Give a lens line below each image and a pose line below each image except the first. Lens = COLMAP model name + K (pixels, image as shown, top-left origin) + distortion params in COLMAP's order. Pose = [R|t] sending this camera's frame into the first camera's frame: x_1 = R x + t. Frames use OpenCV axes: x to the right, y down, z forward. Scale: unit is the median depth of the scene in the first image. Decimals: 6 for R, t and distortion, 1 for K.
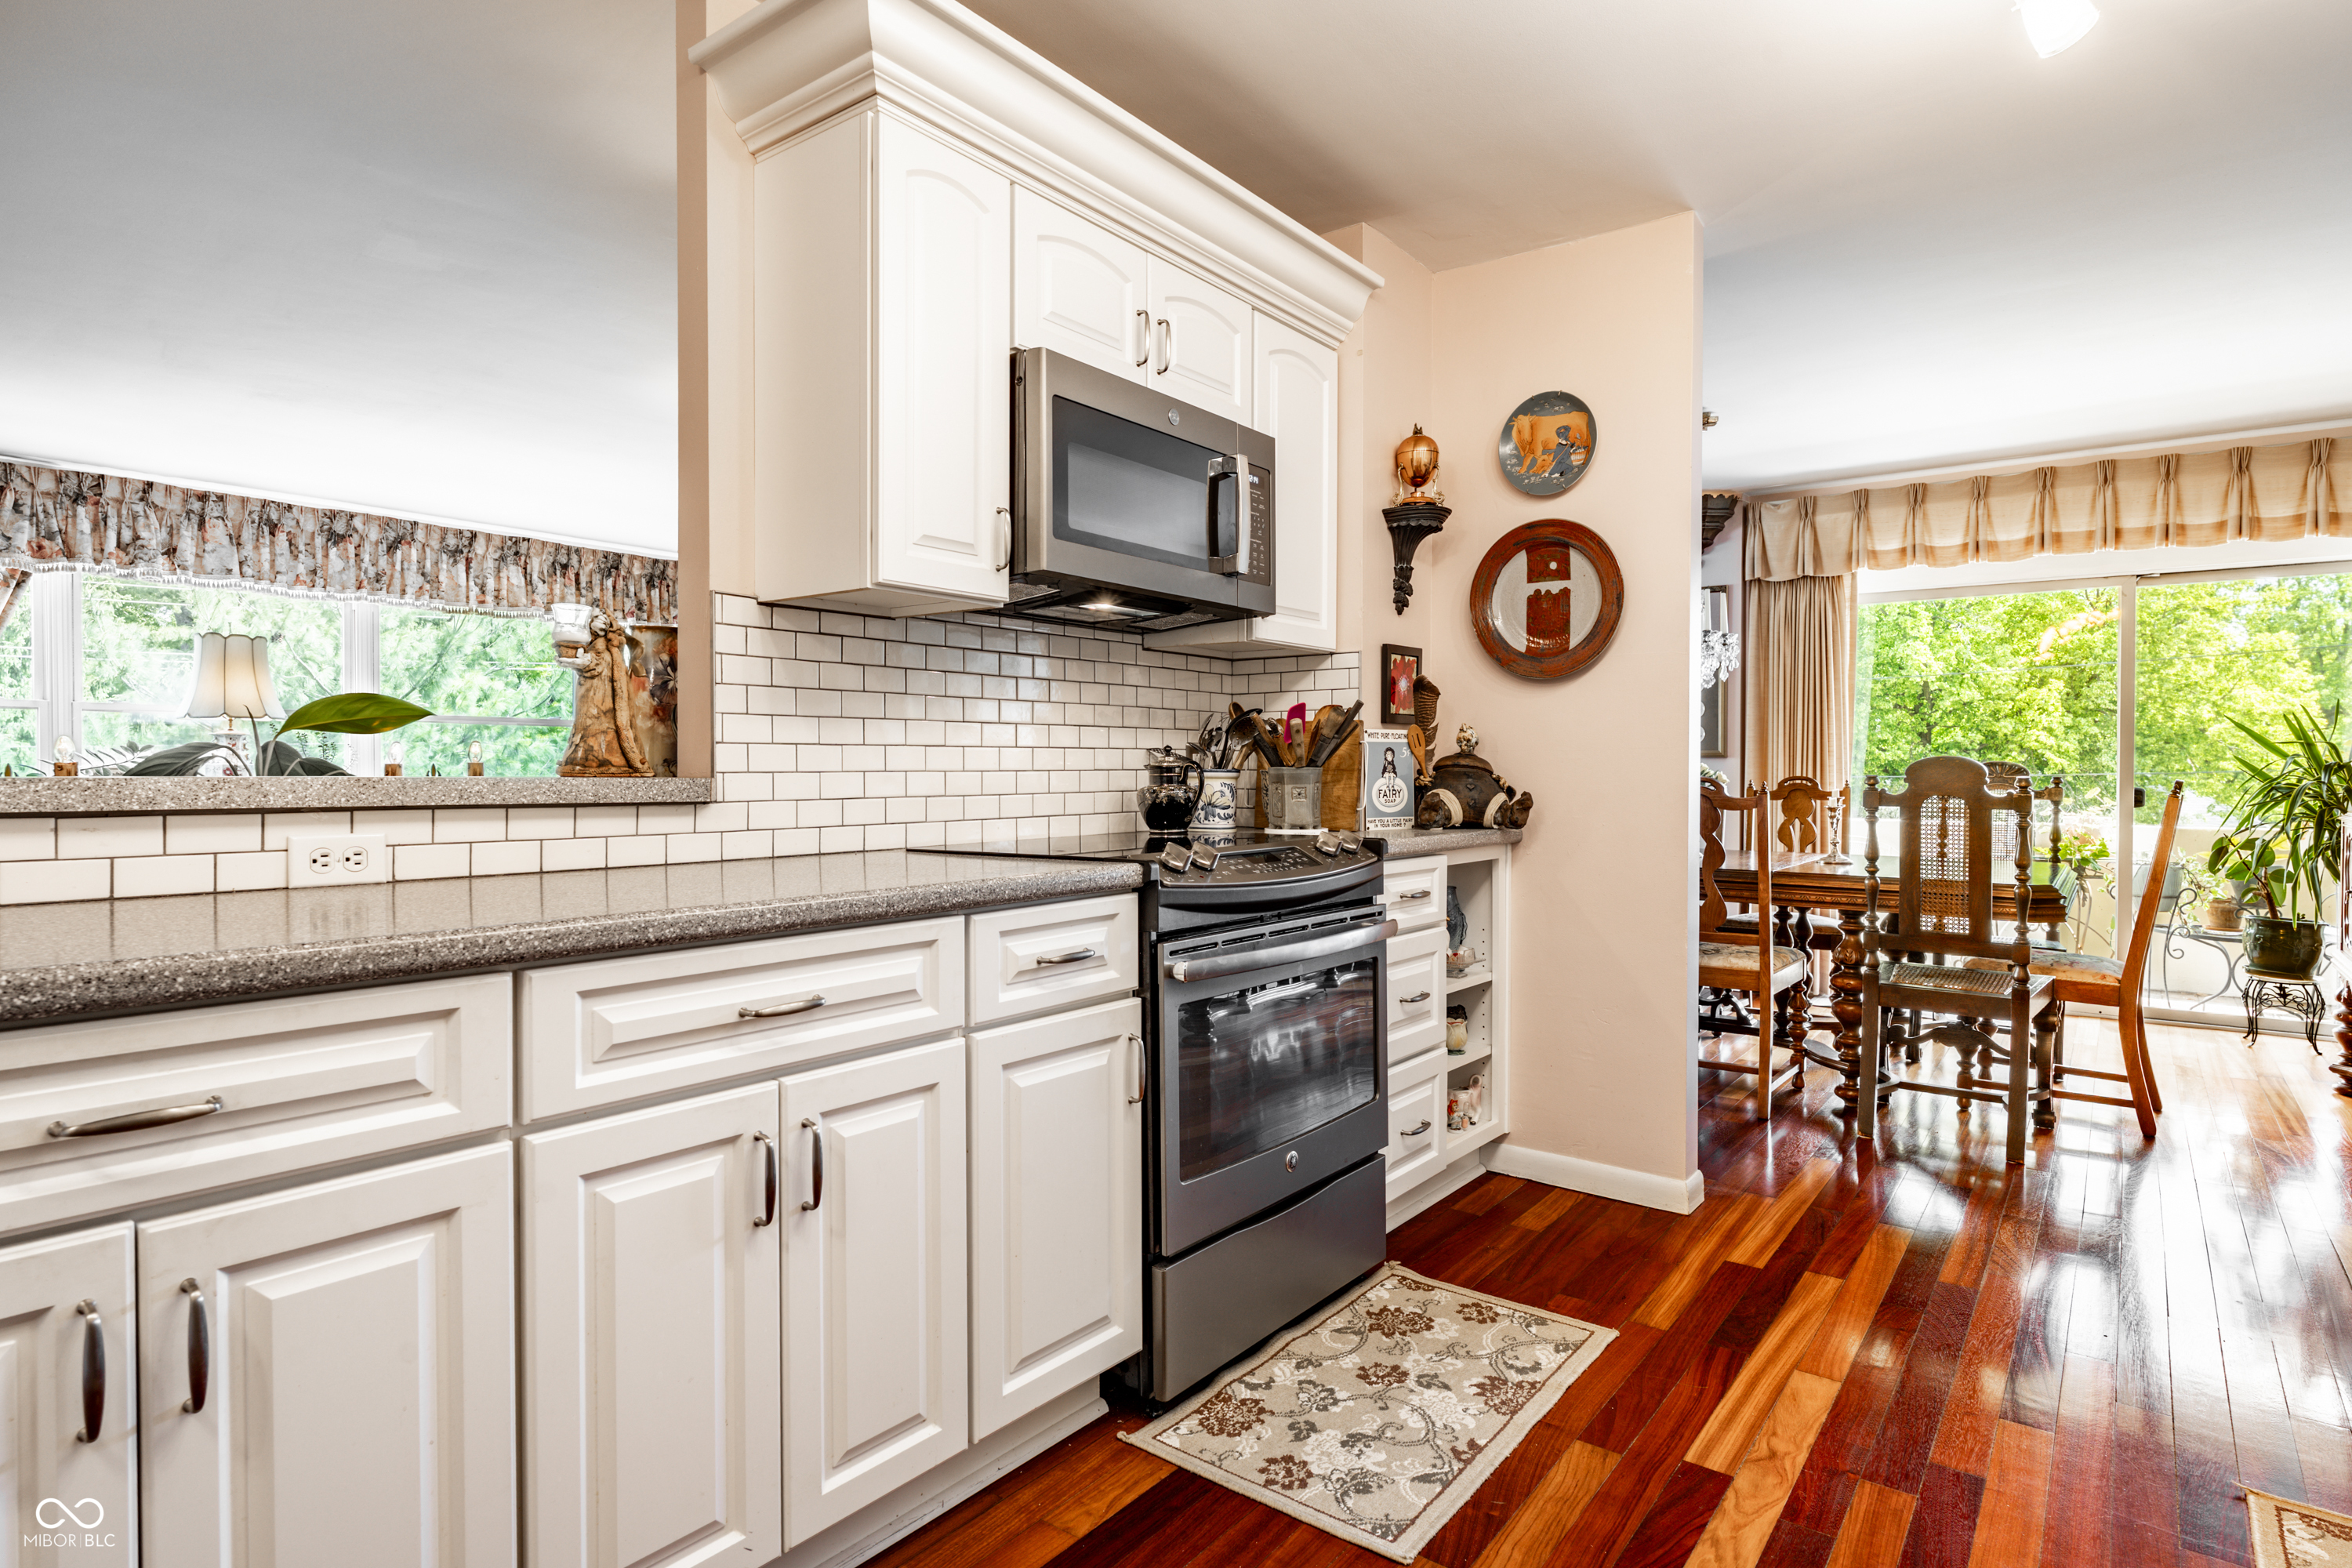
lens RADIAL K [[1243.9, 0, 1176.6], [0, 1243.9, 785.4], [0, 0, 1]] dist [-0.004738, 0.001378]
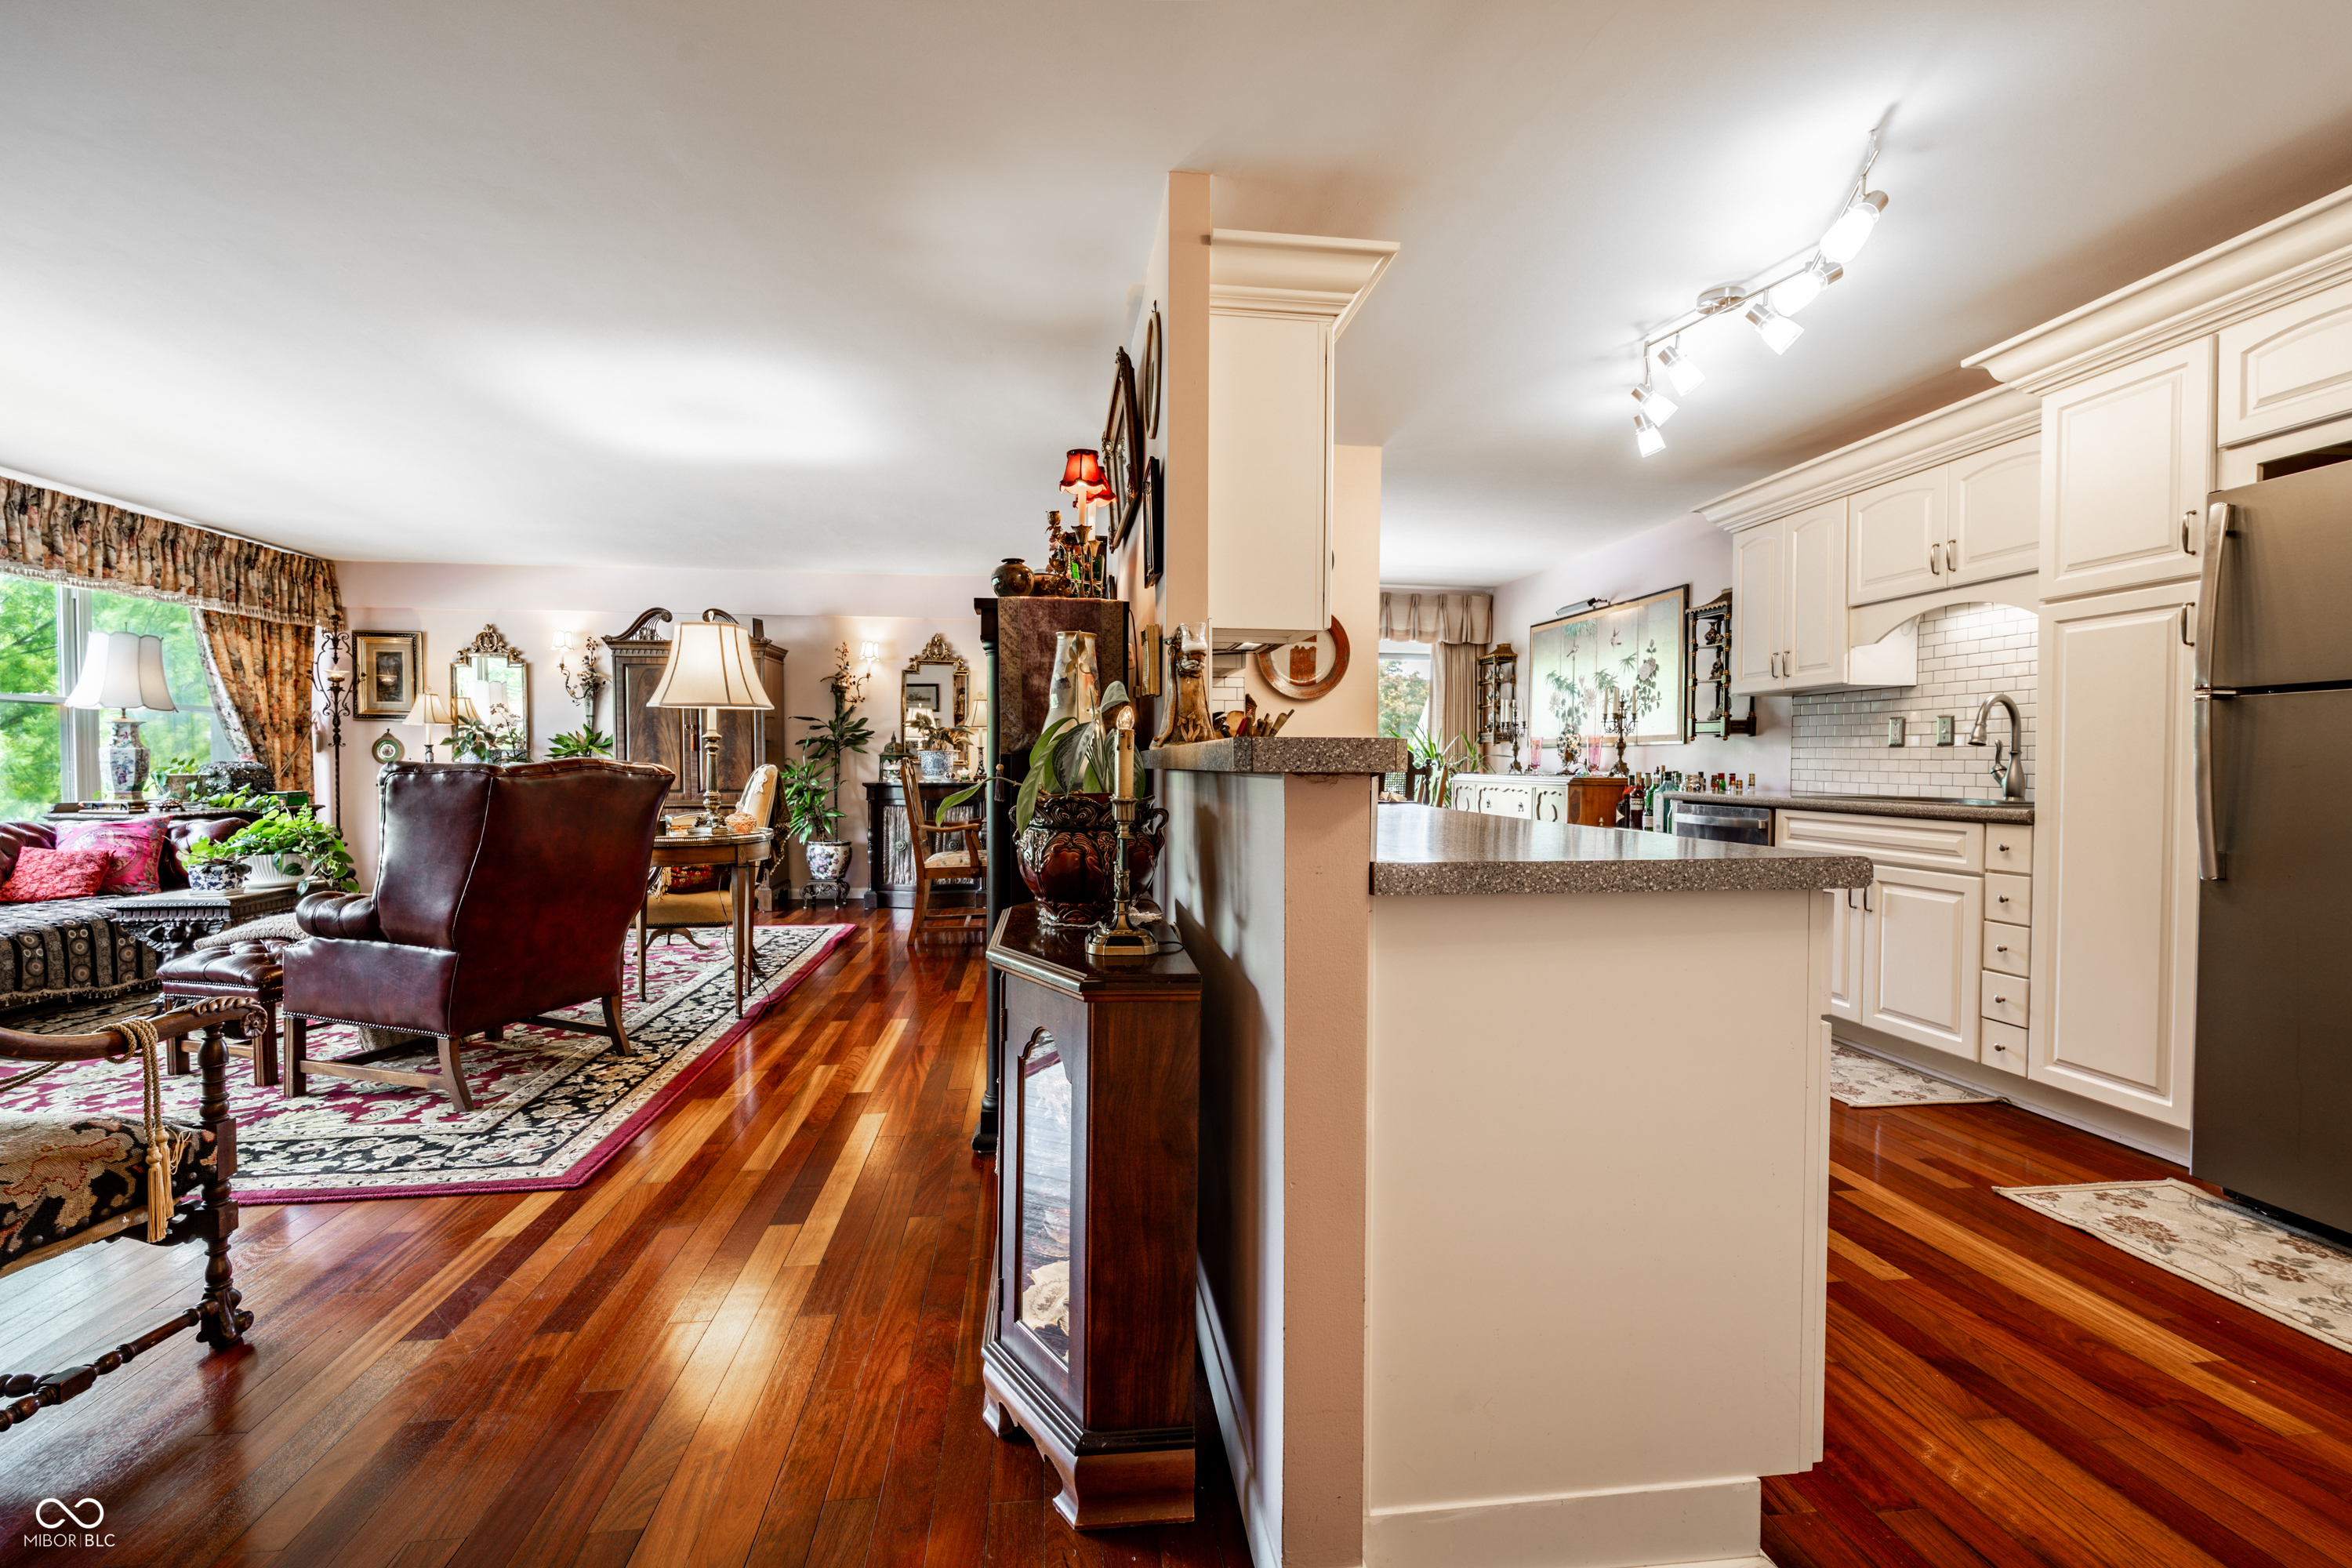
lens RADIAL K [[1015.1, 0, 1174.7], [0, 1015.1, 786.0], [0, 0, 1]] dist [-0.005438, -0.000100]
pose [[0.709388, -0.016644, 0.704622, -0.763582], [0.007146, 0.999840, 0.016423, 0.007386], [-0.704782, -0.006615, 0.709393, 0.137969]]
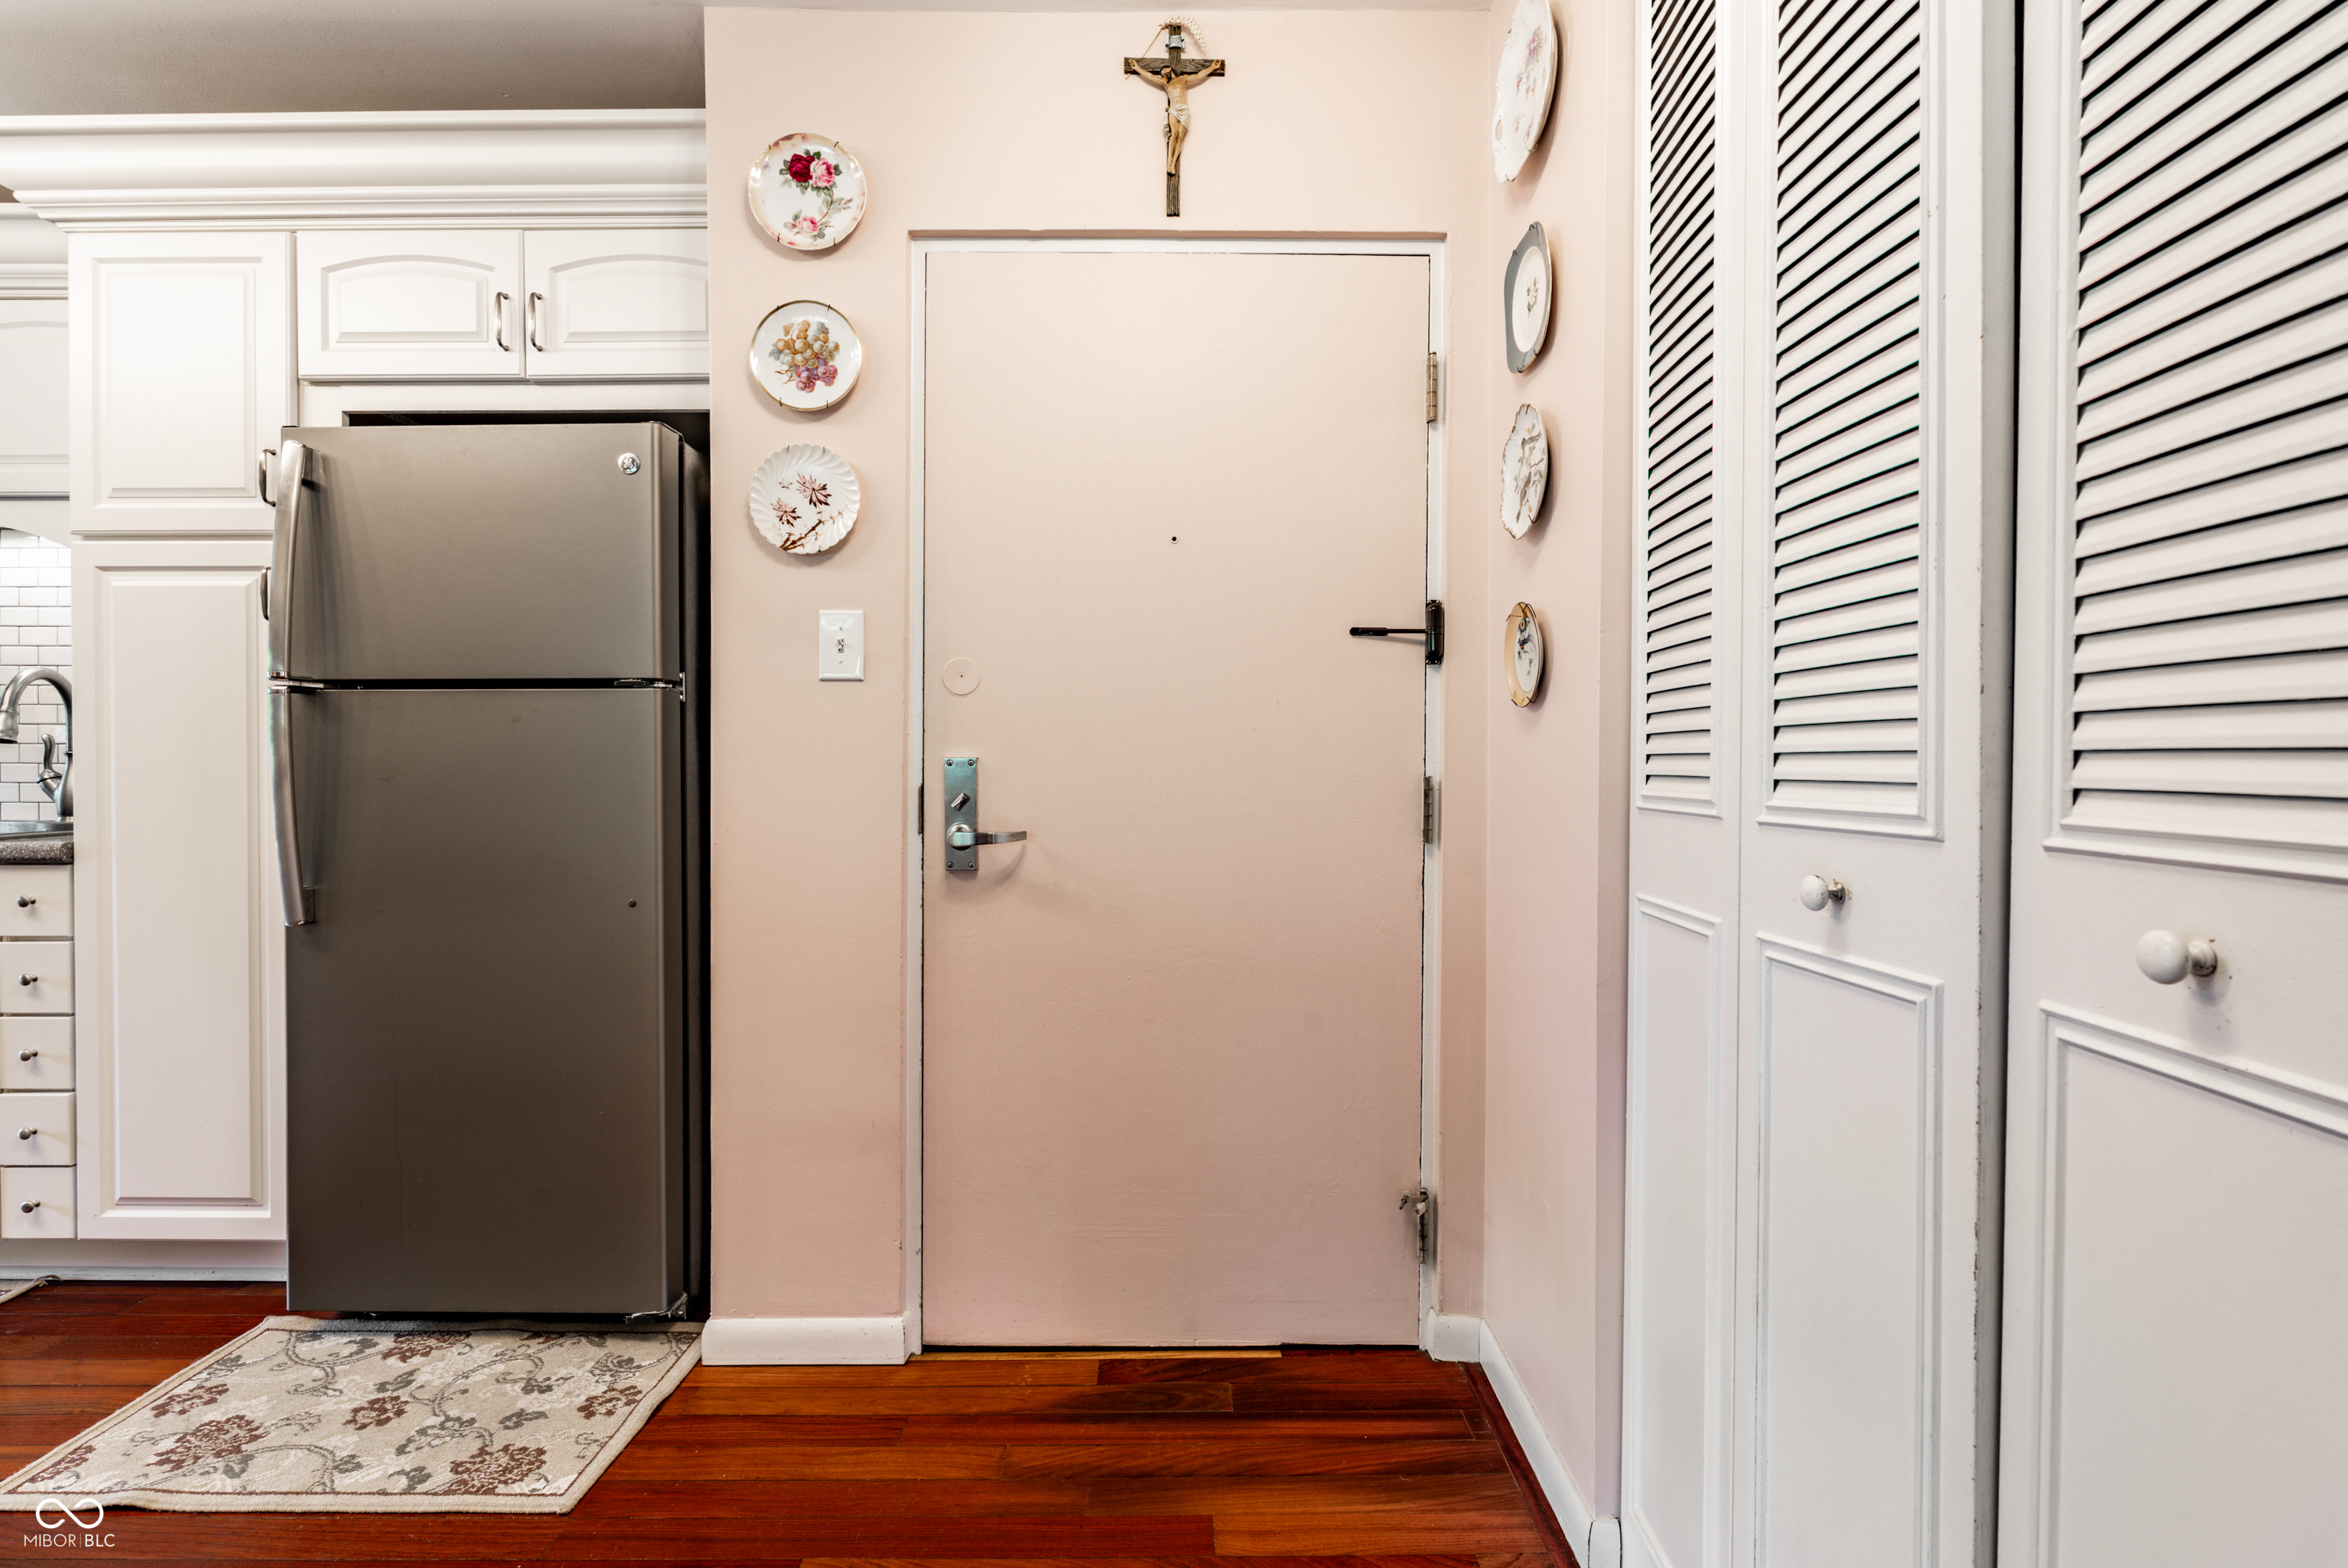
lens RADIAL K [[1035.3, 0, 1168.5], [0, 1035.3, 771.1], [0, 0, 1]] dist [-0.002334, -0.000363]
pose [[-0.610148, -0.014769, 0.792150, -0.483277], [0.003696, 0.999762, 0.021487, -0.004222], [-0.792279, 0.016038, -0.609948, 0.093355]]
